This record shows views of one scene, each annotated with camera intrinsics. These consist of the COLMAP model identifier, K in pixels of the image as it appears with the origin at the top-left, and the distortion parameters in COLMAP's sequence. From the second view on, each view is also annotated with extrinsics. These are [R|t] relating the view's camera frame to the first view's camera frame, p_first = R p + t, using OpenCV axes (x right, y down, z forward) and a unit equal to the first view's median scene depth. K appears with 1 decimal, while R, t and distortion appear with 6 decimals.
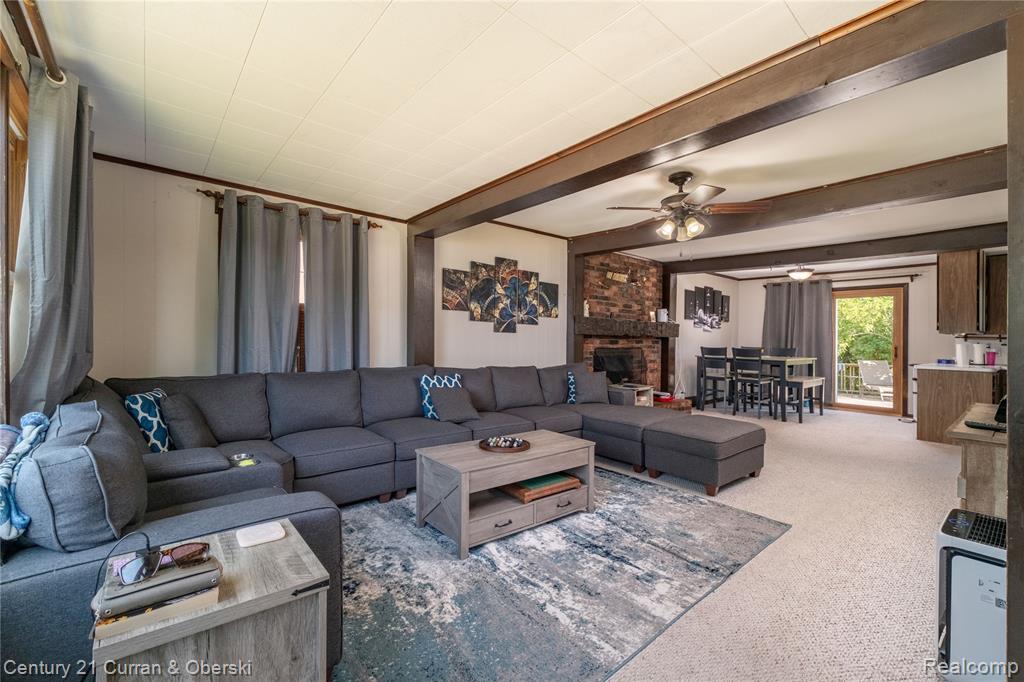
lens RADIAL K [[426.3, 0, 516.0], [0, 426.3, 329.8], [0, 0, 1]] dist [-0.003439, -0.000267]
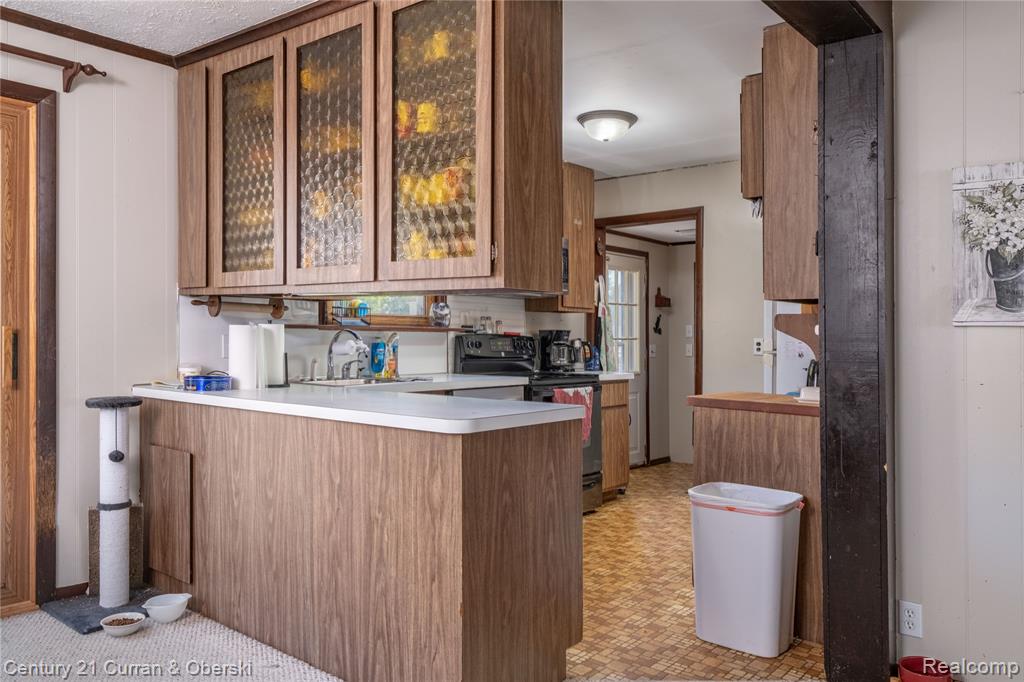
lens RADIAL K [[767.9, 0, 526.3], [0, 767.9, 317.9], [0, 0, 1]] dist [-0.006449, -0.000549]
pose [[-0.201464, 0.004689, 0.979485, 0.405966], [-0.037393, 0.999223, -0.012474, 0.025149], [-0.978782, -0.039139, -0.201133, 0.817518]]
